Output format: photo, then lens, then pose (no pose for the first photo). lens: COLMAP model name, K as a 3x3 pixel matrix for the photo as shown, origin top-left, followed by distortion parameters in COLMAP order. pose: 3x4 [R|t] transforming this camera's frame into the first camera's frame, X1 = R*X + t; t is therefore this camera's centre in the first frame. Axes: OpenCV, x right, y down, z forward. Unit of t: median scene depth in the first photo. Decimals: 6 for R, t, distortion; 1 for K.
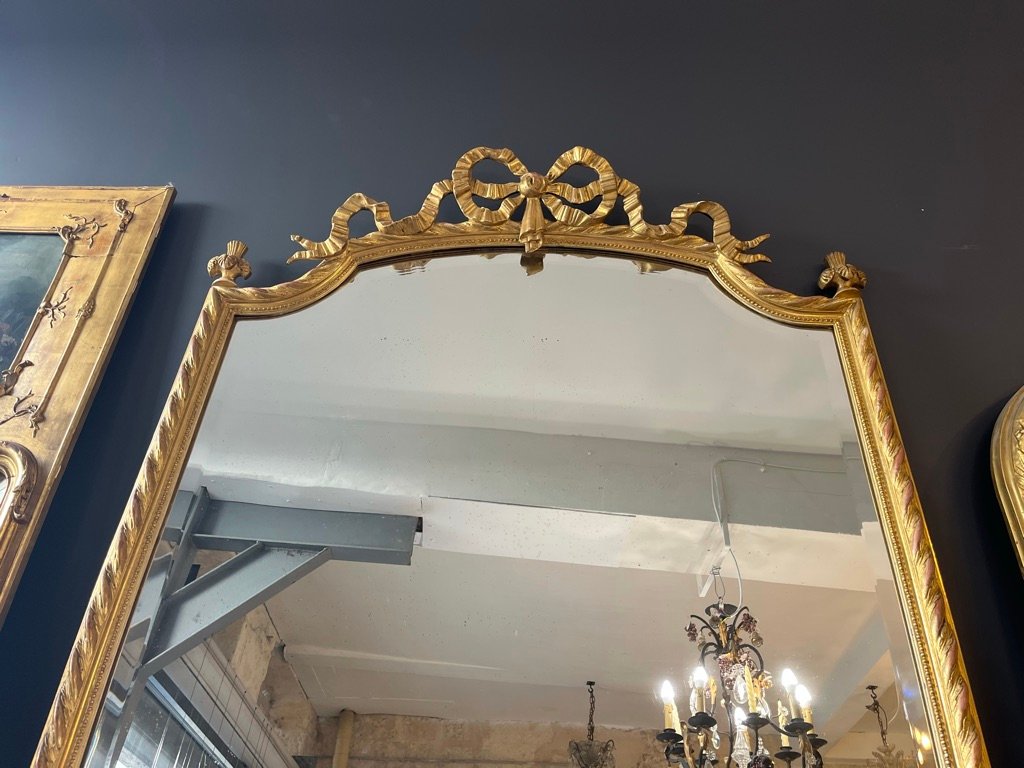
lens RADIAL K [[770.3, 0, 515.8], [0, 770.3, 391.8], [0, 0, 1]] dist [0.061543, -0.086113]
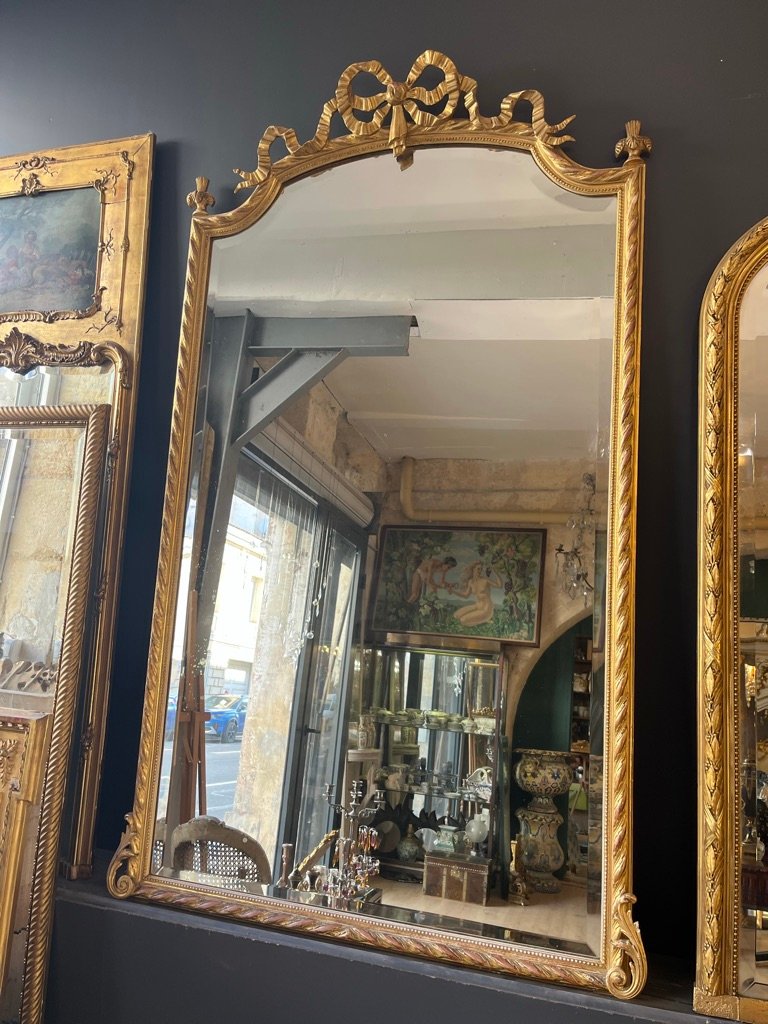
lens RADIAL K [[770.3, 0, 375.7], [0, 770.3, 516.2], [0, 0, 1]] dist [0.061543, -0.086113]
pose [[0.959107, -0.025160, -0.281924, 0.336221], [0.151754, 0.886492, 0.437153, -0.214834], [0.238924, -0.462059, 0.854059, -0.436126]]
